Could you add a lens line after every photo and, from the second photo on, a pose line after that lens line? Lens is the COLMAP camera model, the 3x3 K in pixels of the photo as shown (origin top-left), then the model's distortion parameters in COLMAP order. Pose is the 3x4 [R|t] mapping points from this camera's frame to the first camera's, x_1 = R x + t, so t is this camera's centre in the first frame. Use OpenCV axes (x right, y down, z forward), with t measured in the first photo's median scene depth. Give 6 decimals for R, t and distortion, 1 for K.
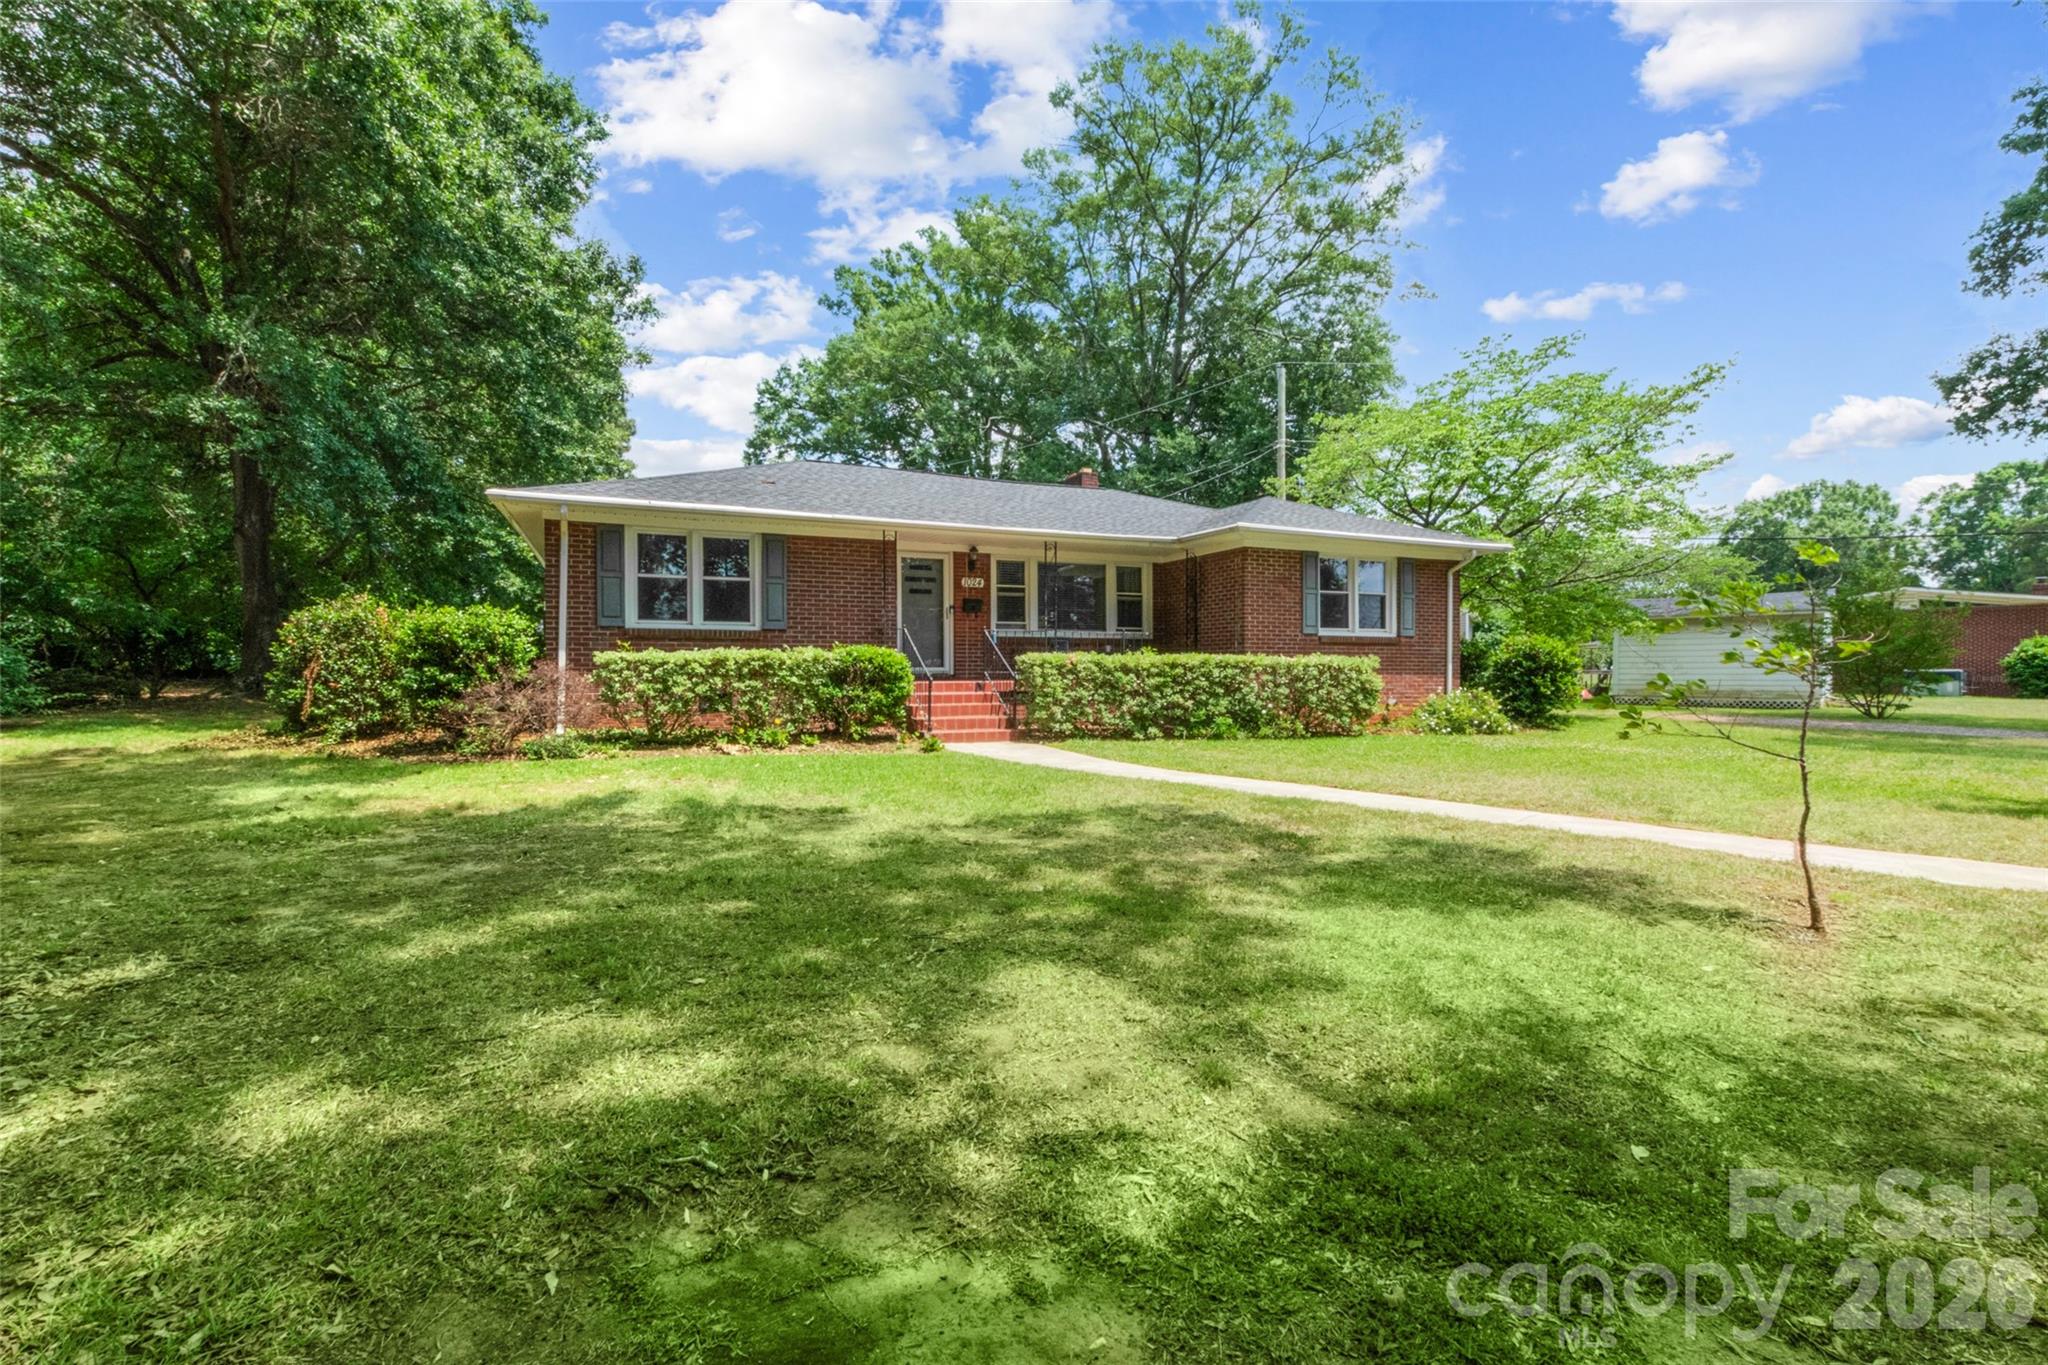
lens RADIAL K [[916.8, 0, 1030.1], [0, 916.8, 682.2], [0, 0, 1]] dist [0.008268, -0.004189]
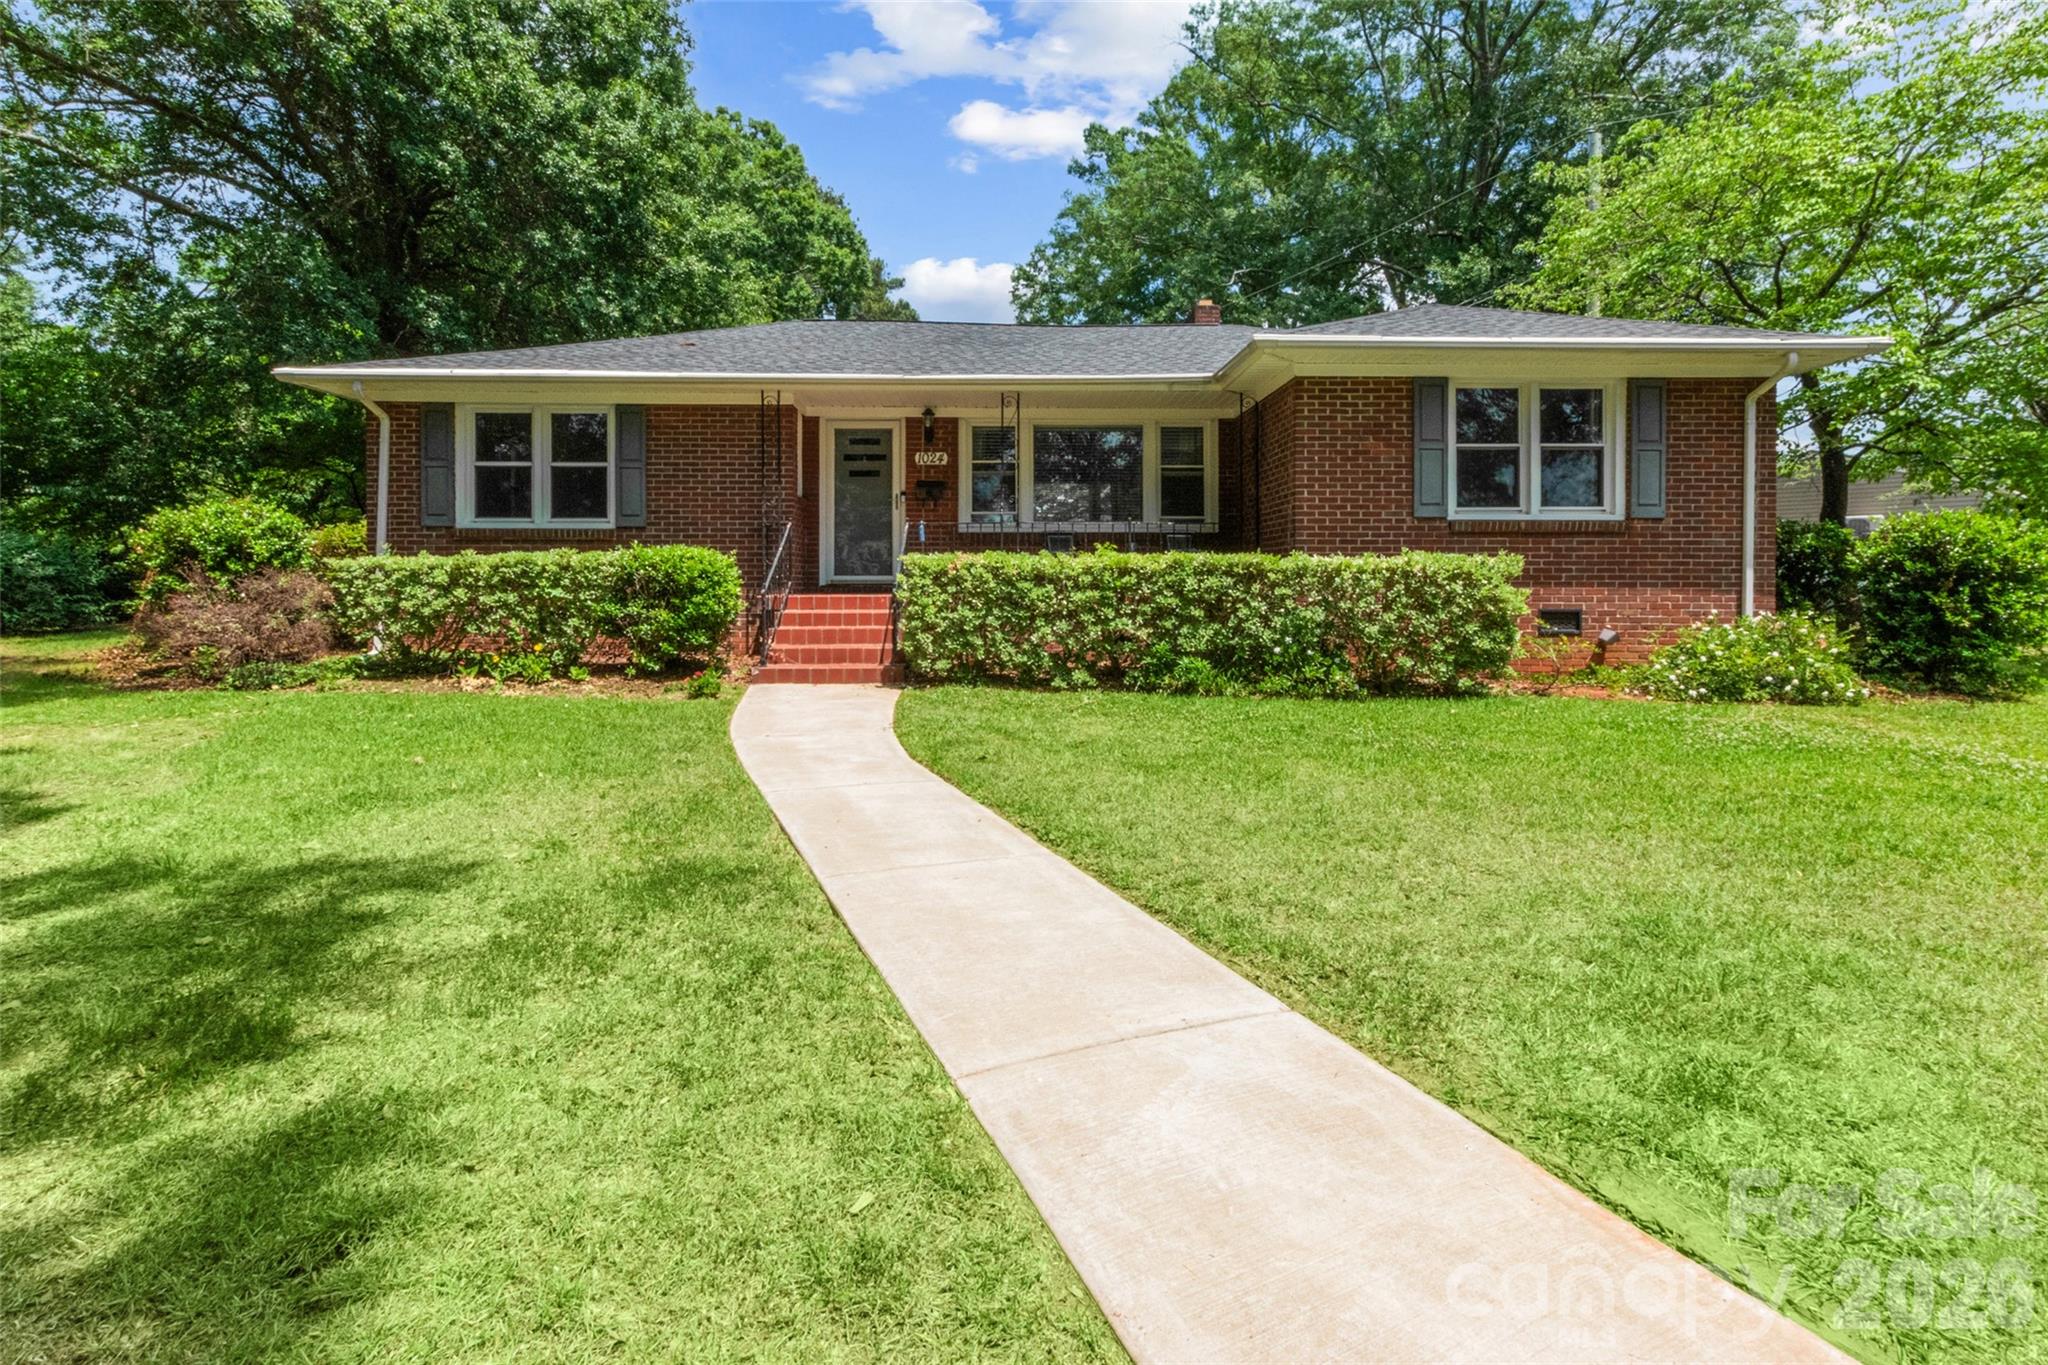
lens RADIAL K [[975.0, 0, 1008.0], [0, 975.0, 586.5], [0, 0, 1]] dist [0.012019, -0.000181]
pose [[0.923245, 0.003184, -0.384197, 0.326957], [-0.004636, 0.999985, -0.002854, -0.005711], [0.384183, 0.004416, 0.923247, 0.347197]]
